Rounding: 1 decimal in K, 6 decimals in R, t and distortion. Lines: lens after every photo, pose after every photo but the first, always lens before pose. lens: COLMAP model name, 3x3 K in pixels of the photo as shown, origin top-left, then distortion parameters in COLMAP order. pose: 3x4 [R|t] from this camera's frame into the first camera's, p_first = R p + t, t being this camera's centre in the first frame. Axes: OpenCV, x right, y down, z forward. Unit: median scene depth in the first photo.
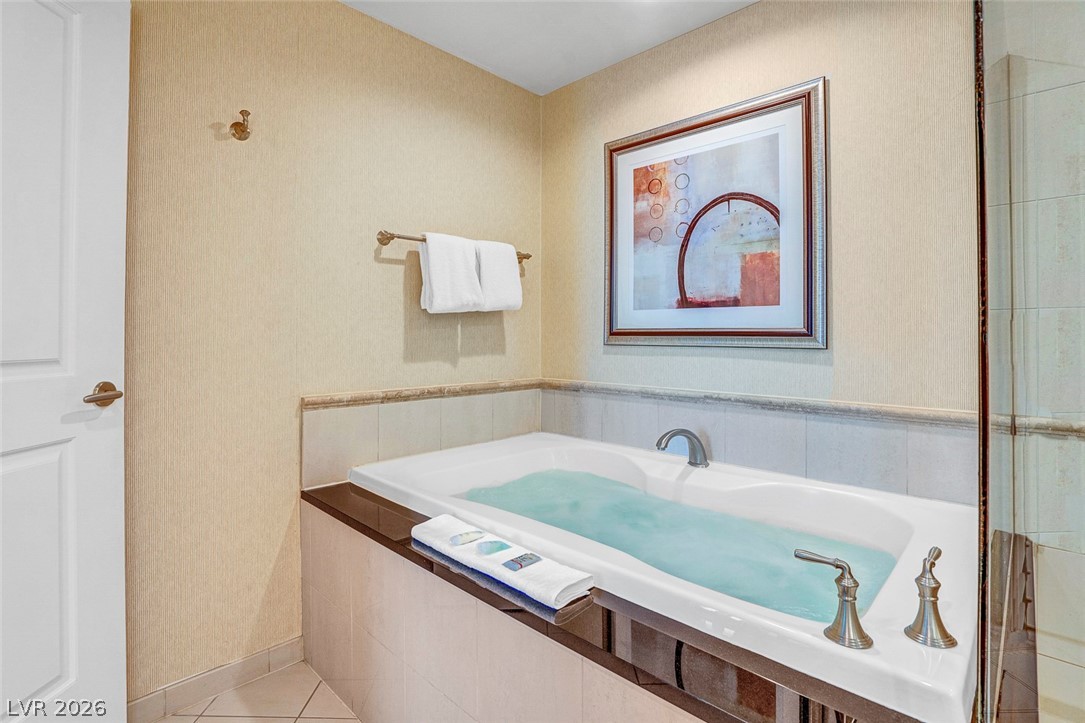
lens RADIAL K [[515.7, 0, 543.6], [0, 515.7, 329.1], [0, 0, 1]] dist [-0.047057, 0.000030]
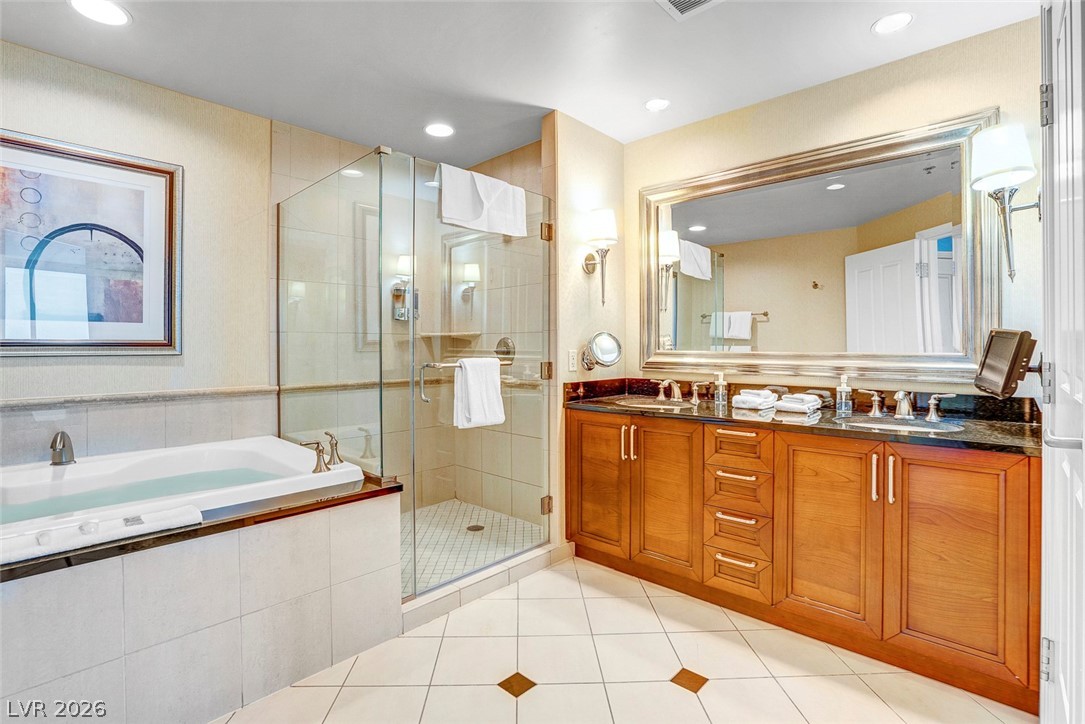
lens RADIAL K [[519.5, 0, 543.9], [0, 519.5, 340.7], [0, 0, 1]] dist [-0.039712, 0.000477]
pose [[-0.030330, 0.002685, 0.999536, -0.867191], [-0.010327, 0.999942, -0.003000, -0.007113], [-0.999487, -0.010413, -0.030300, 0.003547]]
